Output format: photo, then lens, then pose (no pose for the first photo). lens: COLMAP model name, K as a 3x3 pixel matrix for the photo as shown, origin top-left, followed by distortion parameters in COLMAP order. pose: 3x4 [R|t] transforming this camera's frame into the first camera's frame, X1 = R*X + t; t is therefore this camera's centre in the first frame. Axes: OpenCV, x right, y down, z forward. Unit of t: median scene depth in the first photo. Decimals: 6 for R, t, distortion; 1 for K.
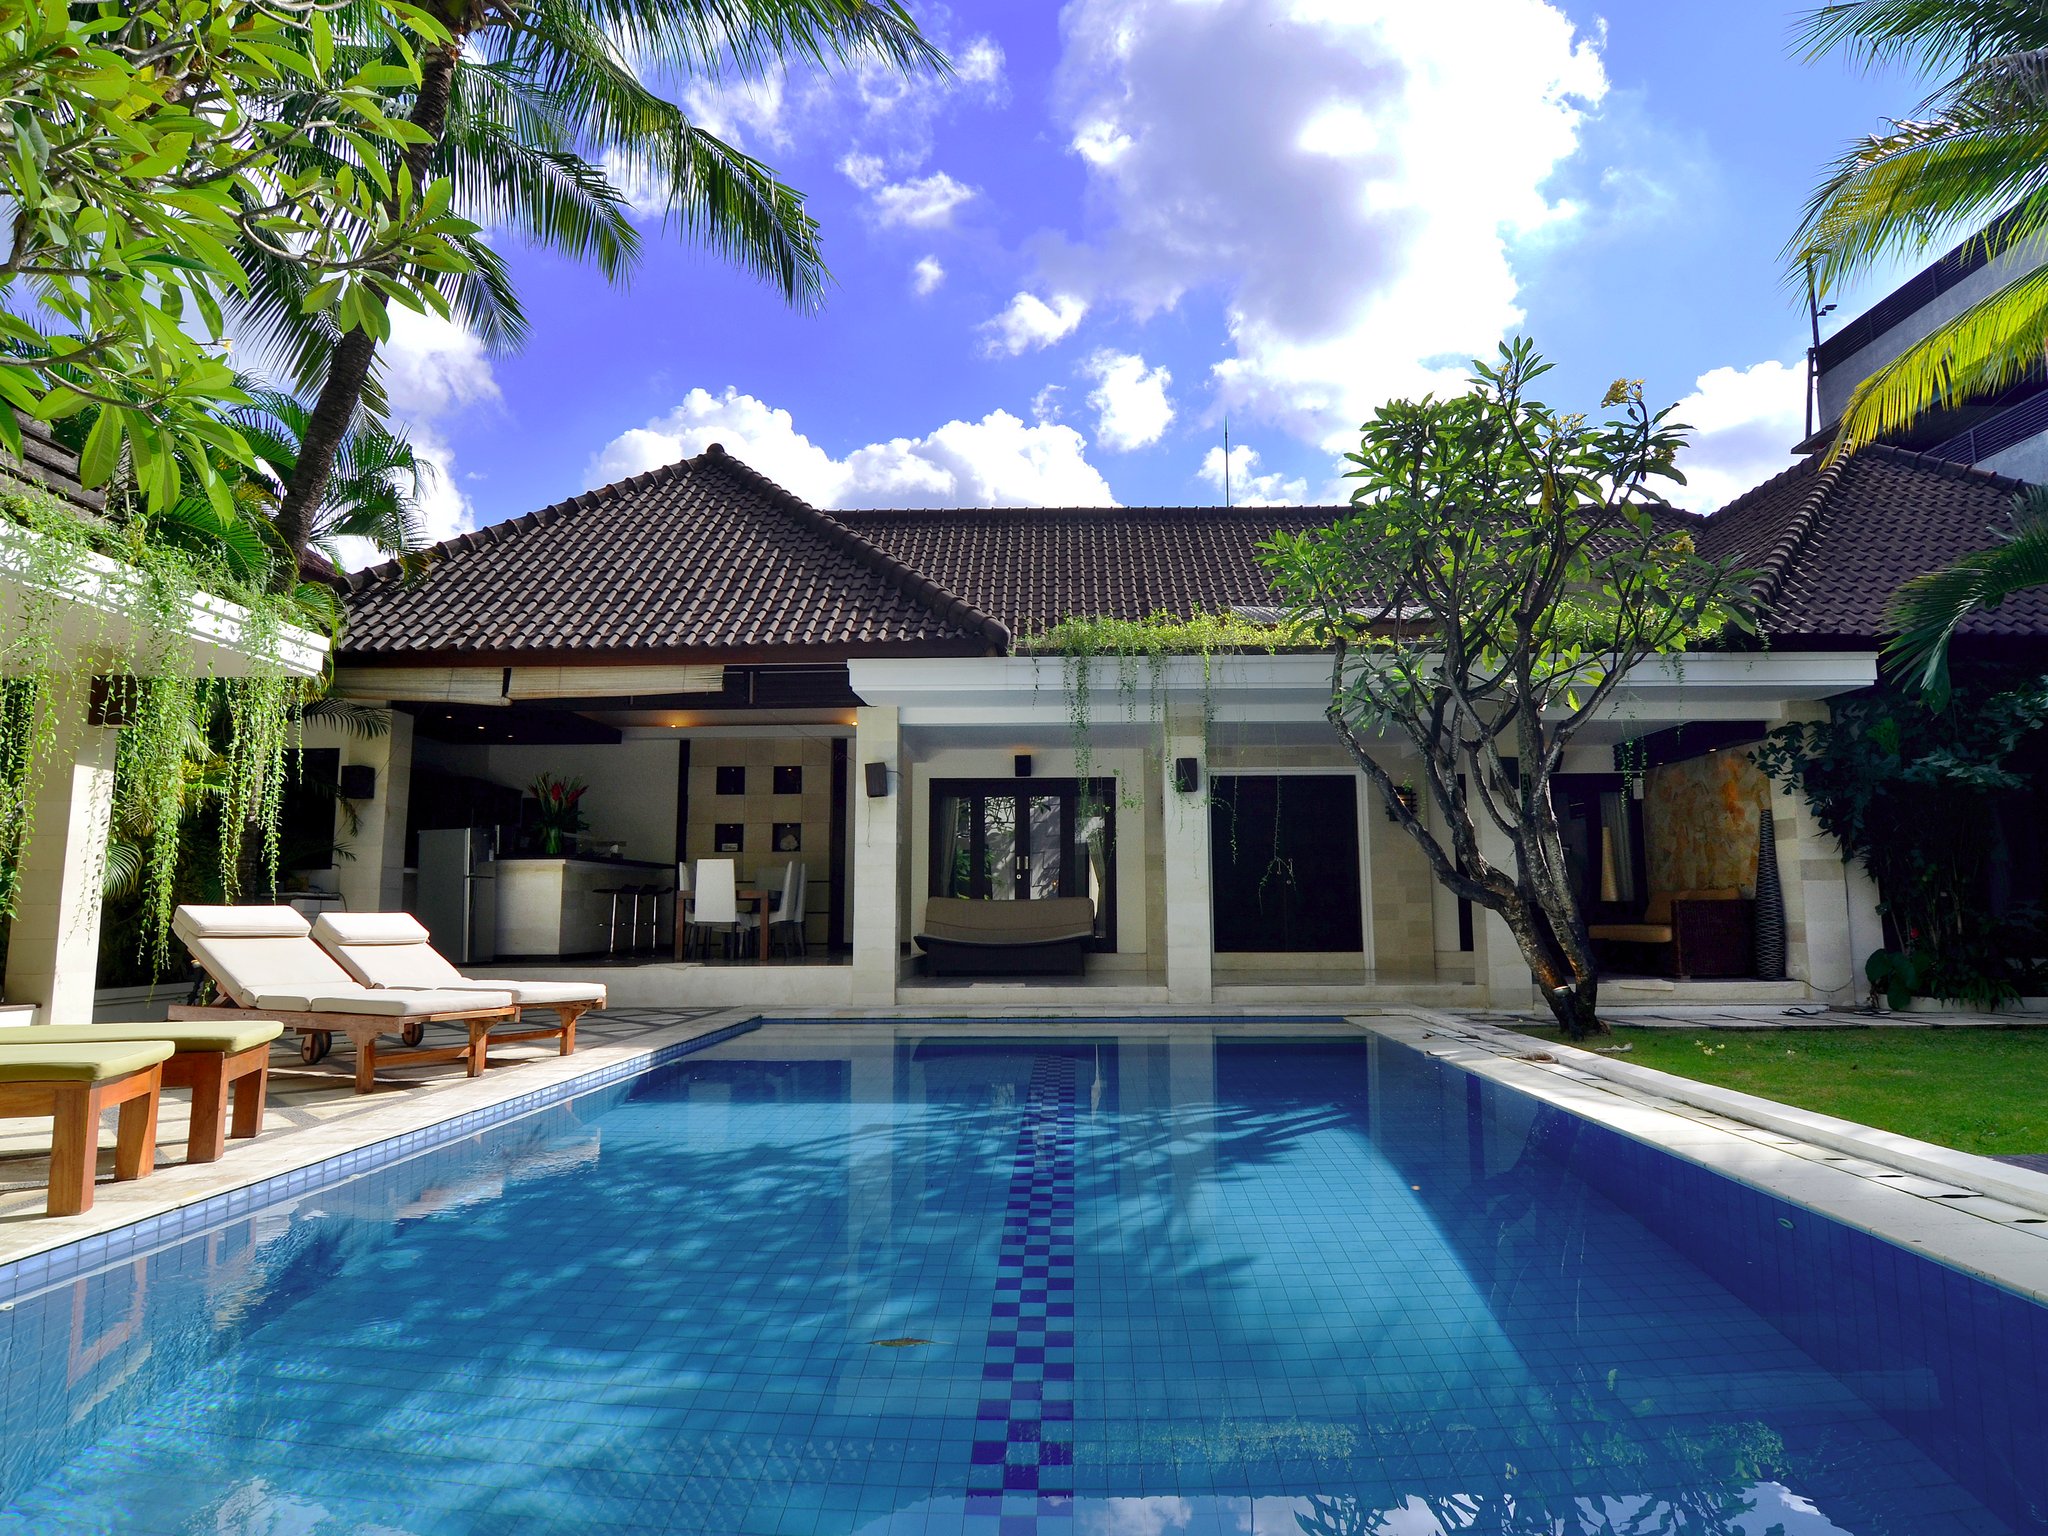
lens RADIAL K [[1199.0, 0, 1046.9], [0, 1199.0, 766.4], [0, 0, 1]] dist [0.003121, 0.000673]
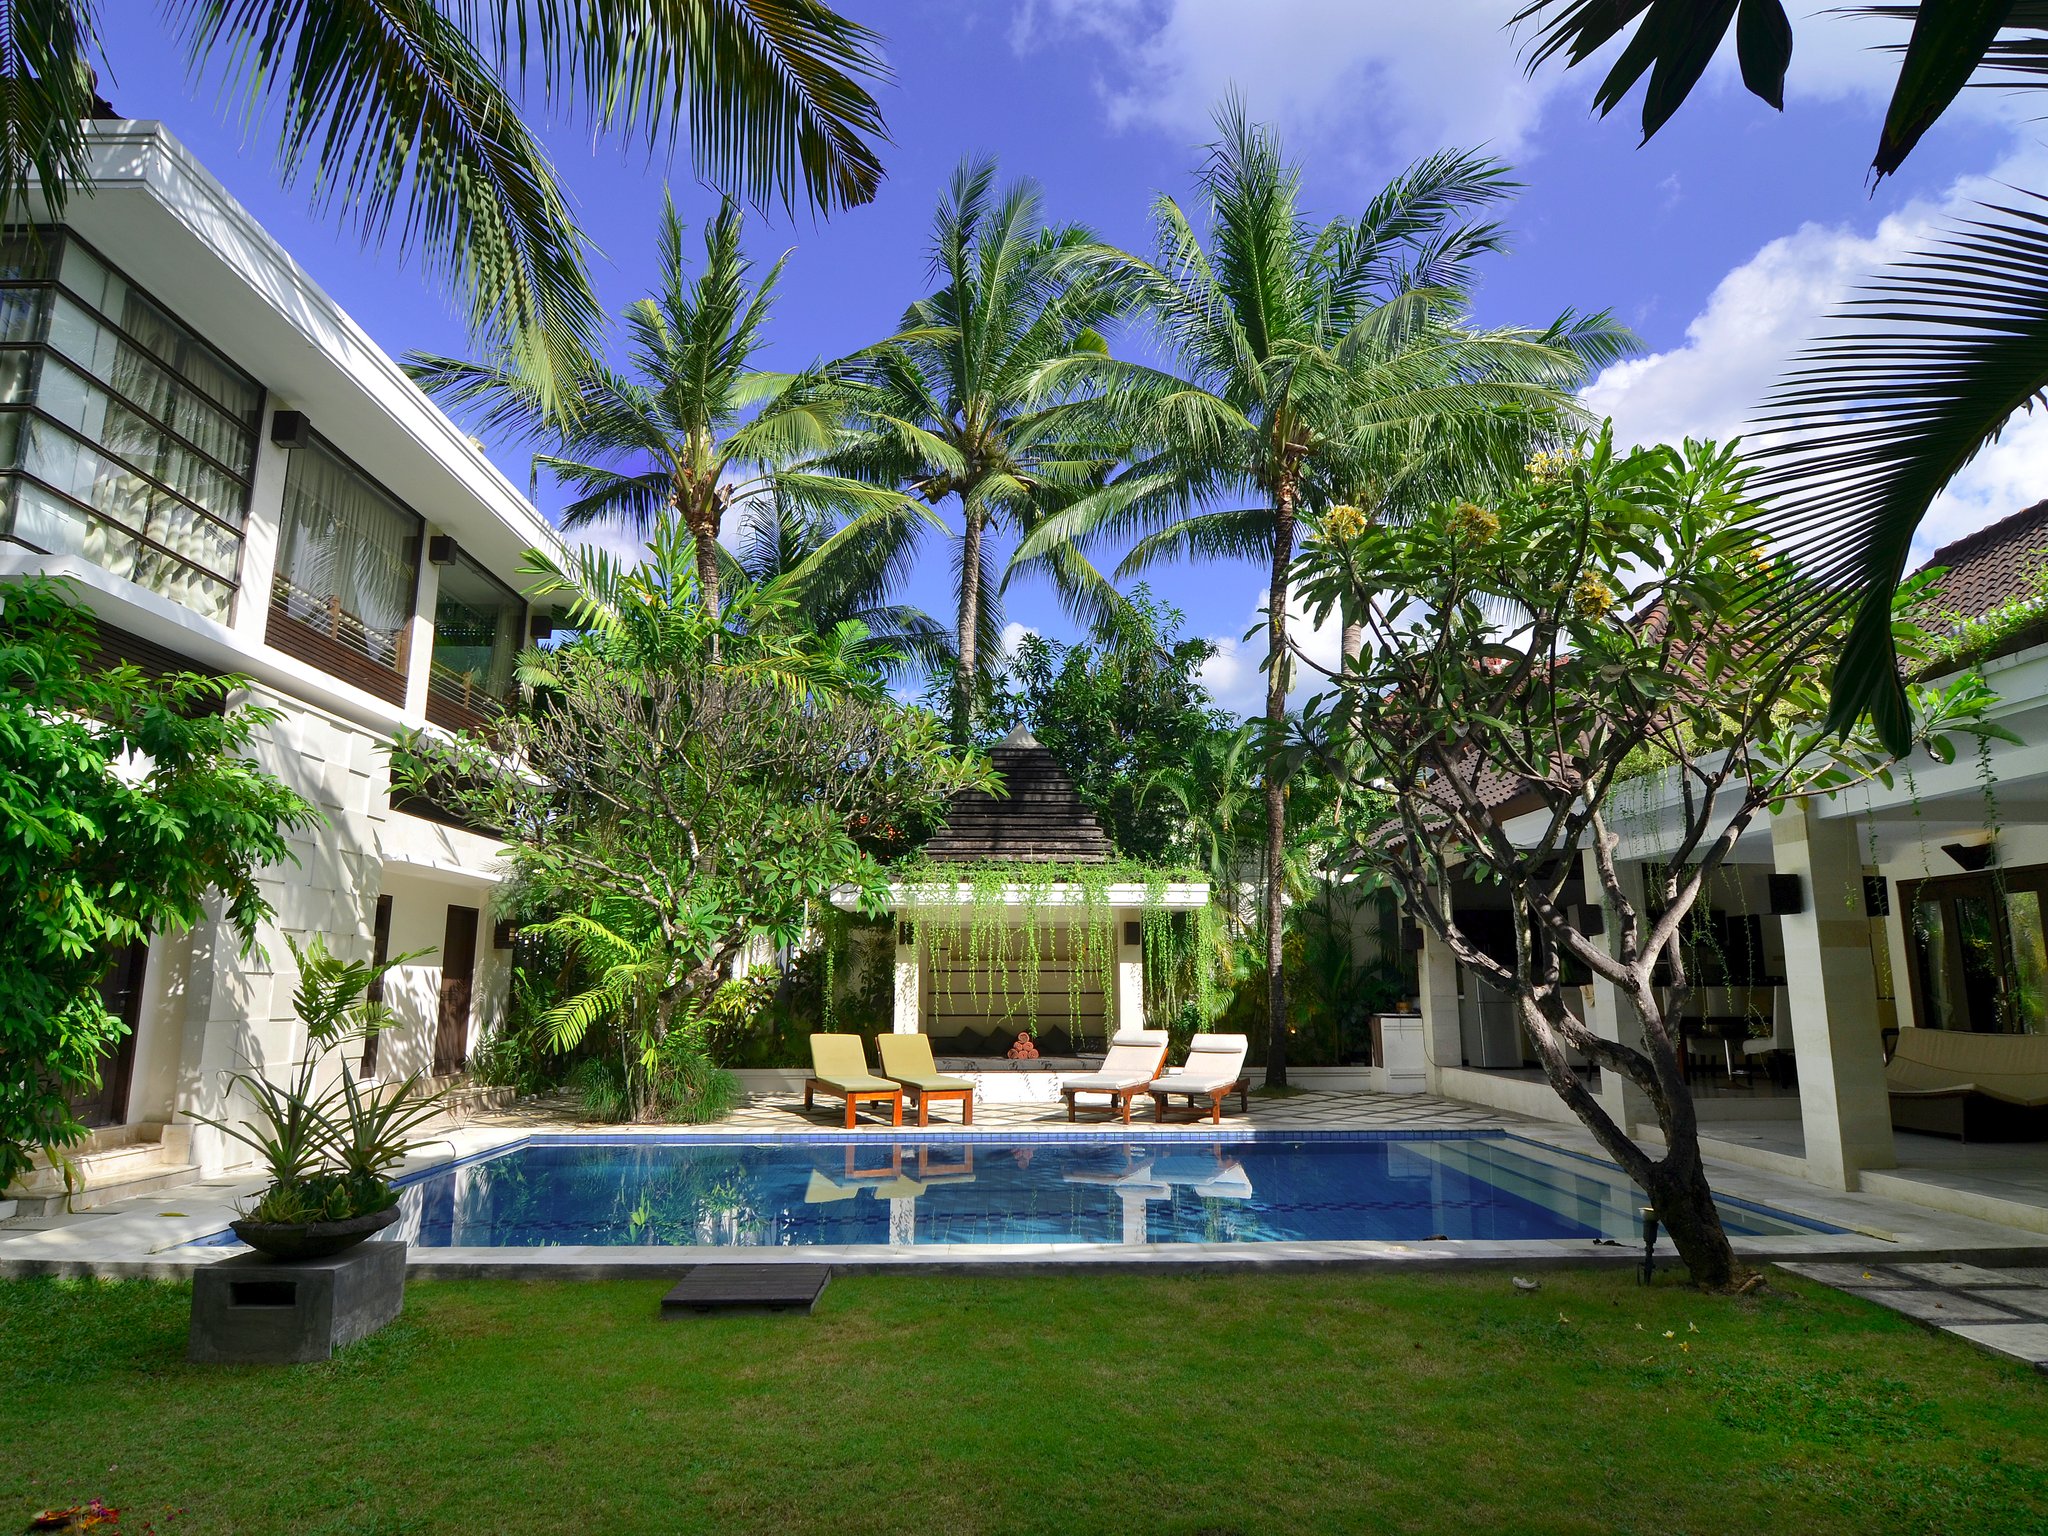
lens RADIAL K [[1125.8, 0, 1024.0], [0, 1125.8, 768.0], [0, 0, 1]] dist [-0.017645, 0.000038]
pose [[0.040984, -0.188595, -0.981199, 0.930198], [0.118259, 0.976037, -0.182663, 0.003765], [0.992137, -0.108550, 0.062305, 0.495305]]
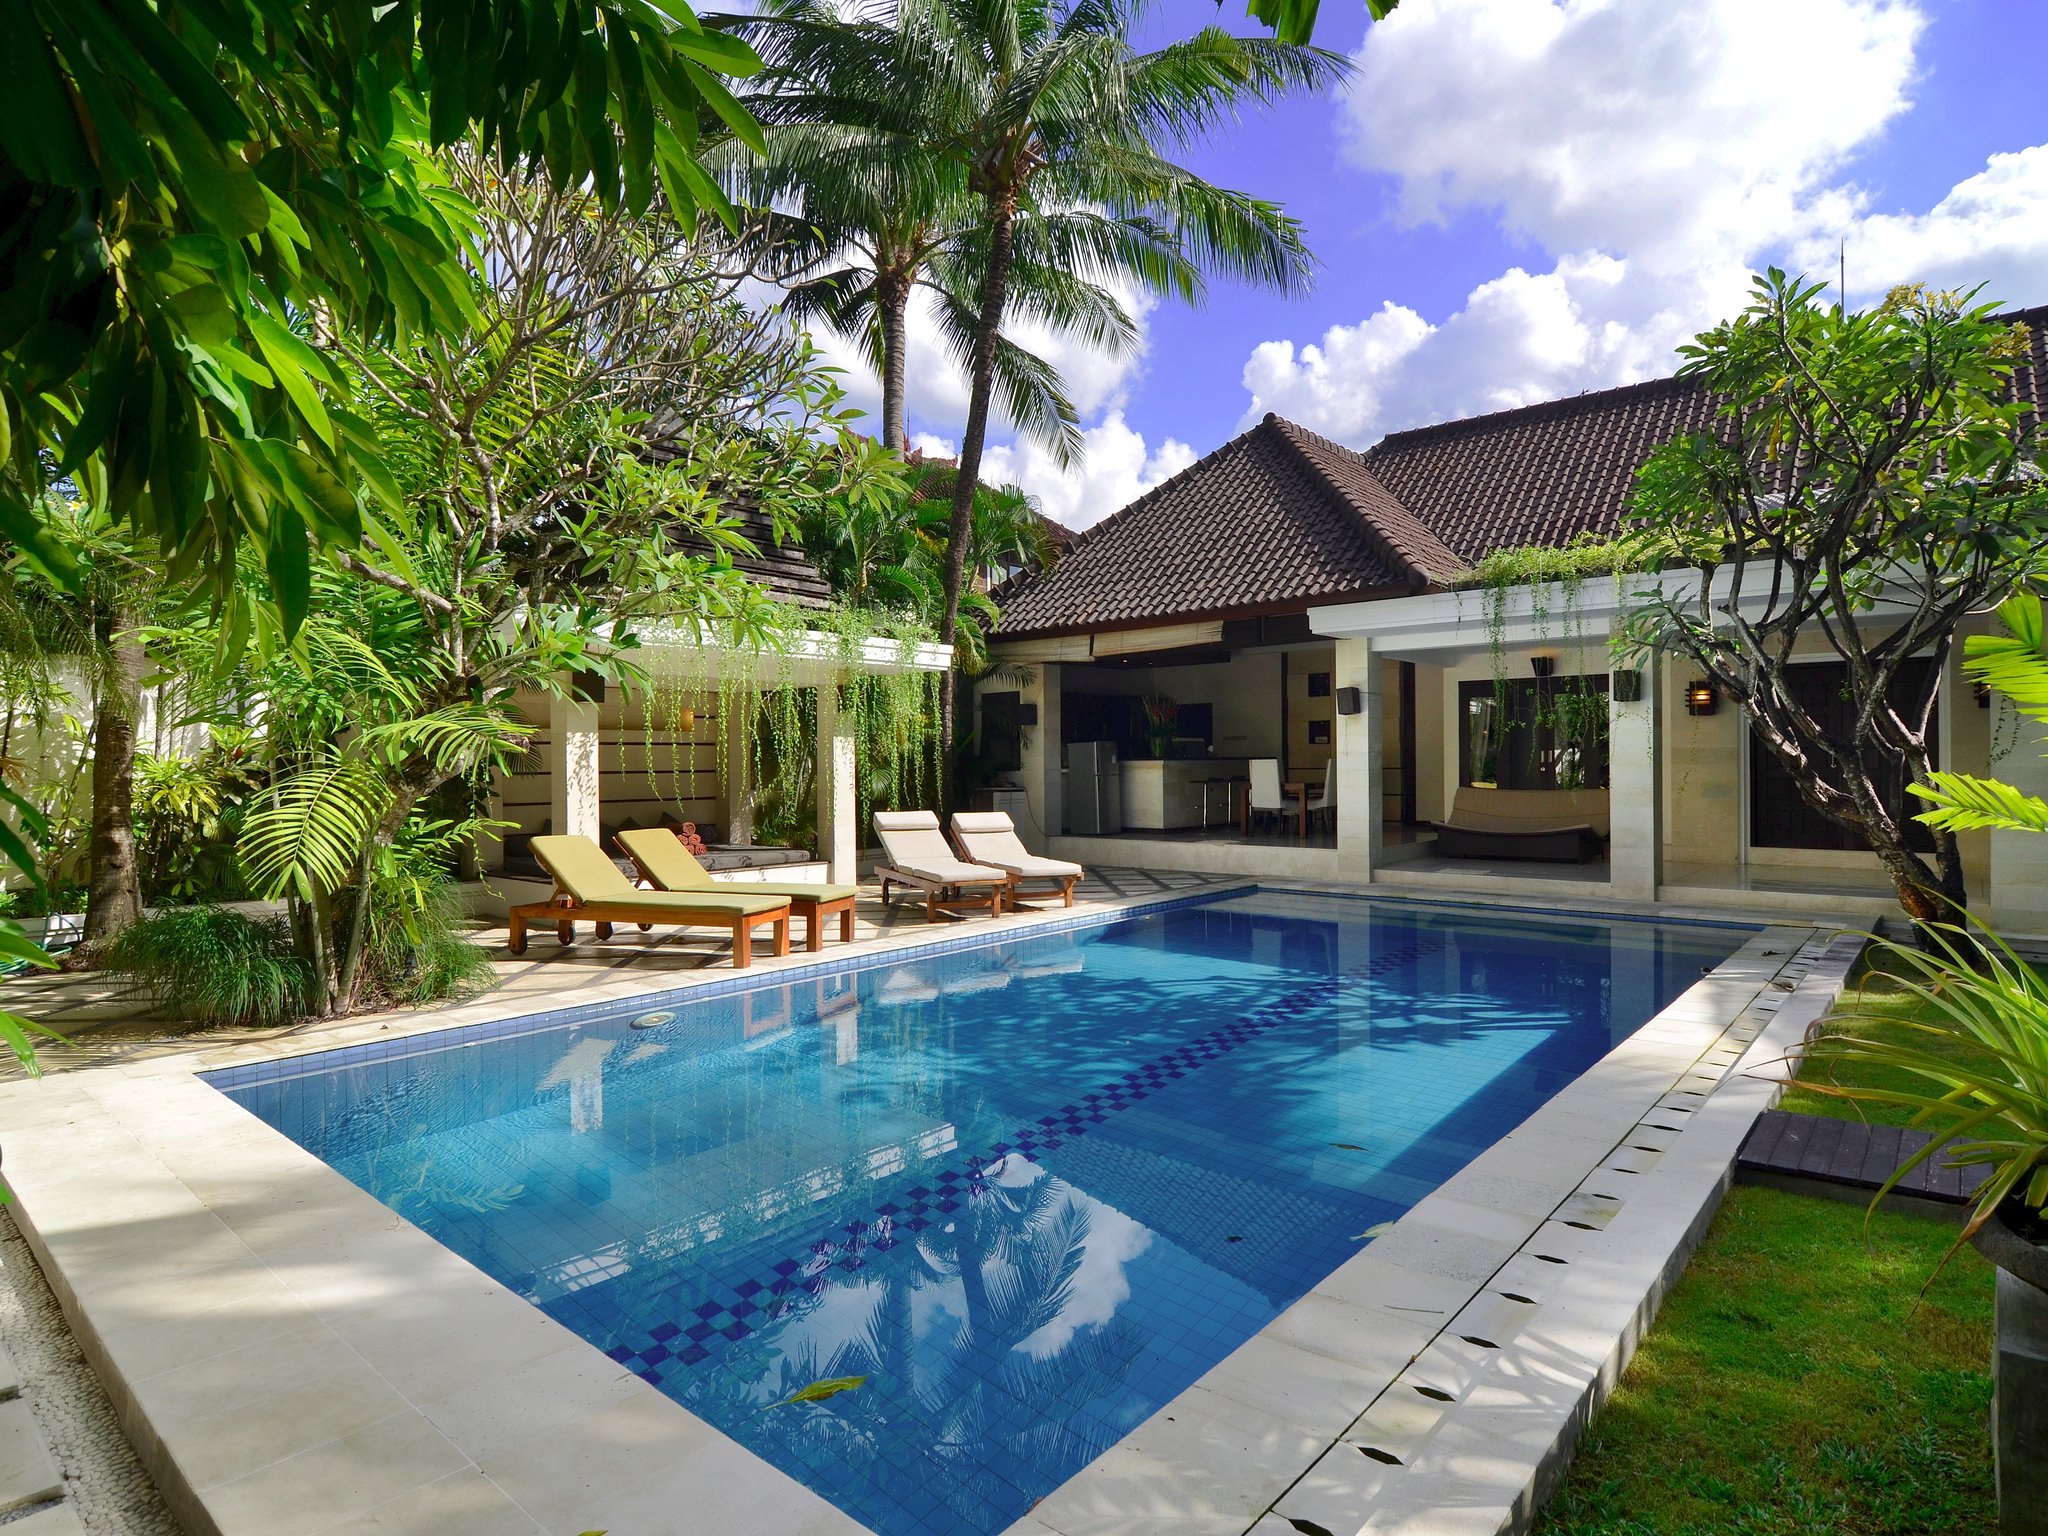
lens RADIAL K [[1125.8, 0, 1024.0], [0, 1125.8, 768.0], [0, 0, 1]] dist [-0.017645, 0.000038]
pose [[0.757926, 0.002271, -0.652336, 0.381660], [0.084727, 0.991181, 0.101892, -0.070622], [0.646815, -0.132498, 0.751049, -0.090877]]
